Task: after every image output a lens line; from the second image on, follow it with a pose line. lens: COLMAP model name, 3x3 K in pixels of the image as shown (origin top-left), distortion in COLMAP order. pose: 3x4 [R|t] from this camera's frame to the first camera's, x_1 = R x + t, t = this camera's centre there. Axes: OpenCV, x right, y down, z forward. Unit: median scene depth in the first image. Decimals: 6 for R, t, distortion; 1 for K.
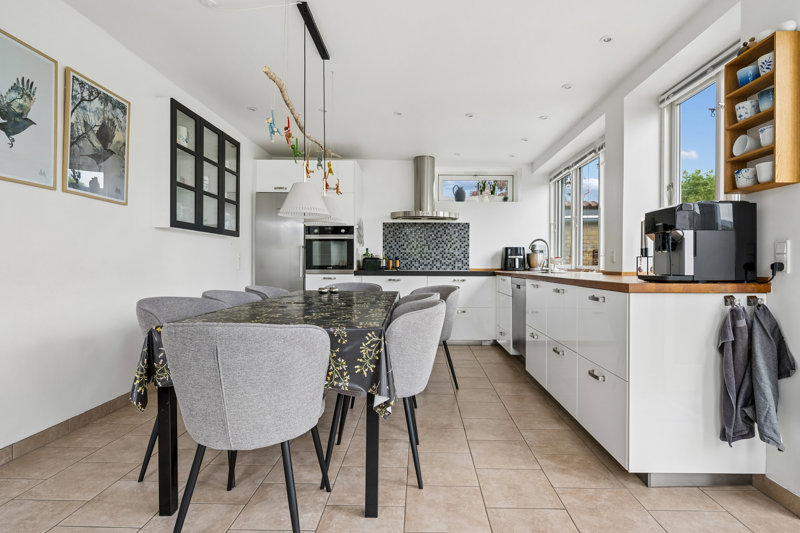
lens RADIAL K [[412.4, 0, 401.3], [0, 412.4, 266.2], [0, 0, 1]] dist [-0.010030, -0.000804]
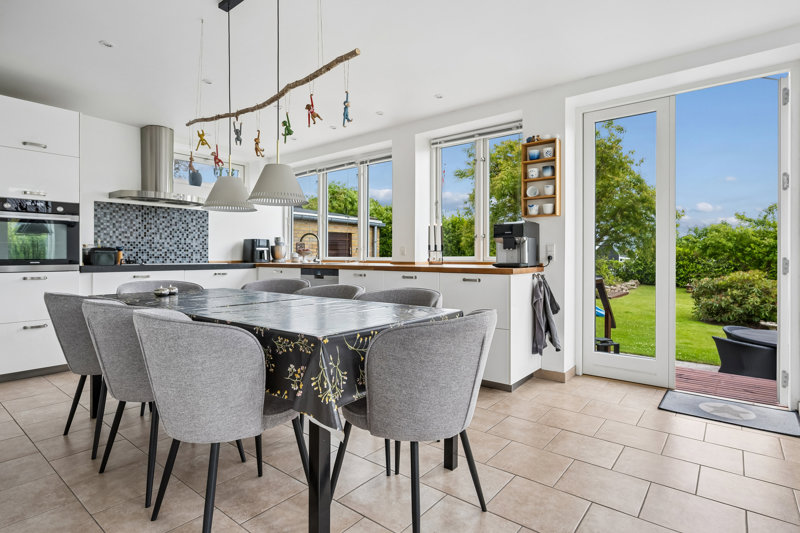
lens RADIAL K [[412.4, 0, 409.3], [0, 412.4, 254.4], [0, 0, 1]] dist [-0.010030, -0.000804]
pose [[0.605552, -0.000057, 0.795806, -0.293018], [0.005146, 0.999979, -0.003844, -0.003166], [-0.795789, 0.006423, 0.605540, 0.097923]]
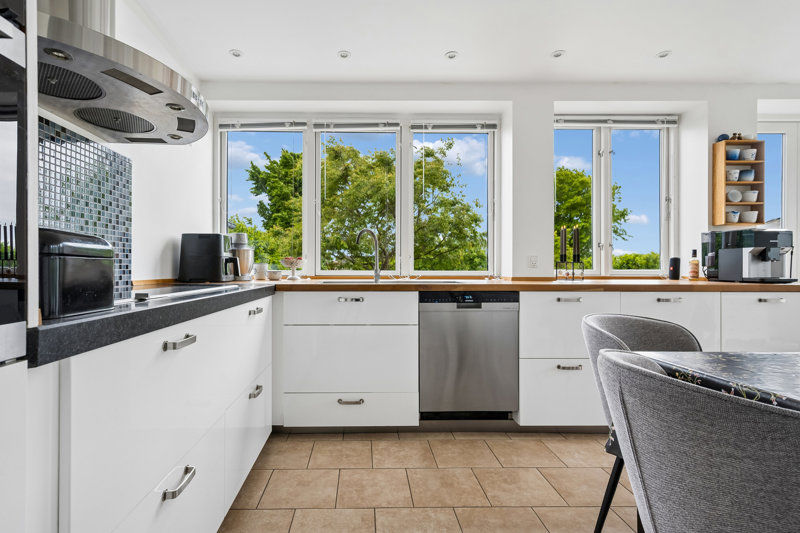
lens RADIAL K [[398.9, 0, 399.0], [0, 398.9, 268.3], [0, 0, 1]] dist [0.004964, 0.001175]
pose [[-0.028657, -0.002236, 0.999587, -0.209666], [0.002452, 0.999994, 0.002307, -0.006181], [-0.999586, 0.002517, -0.028651, 0.775916]]
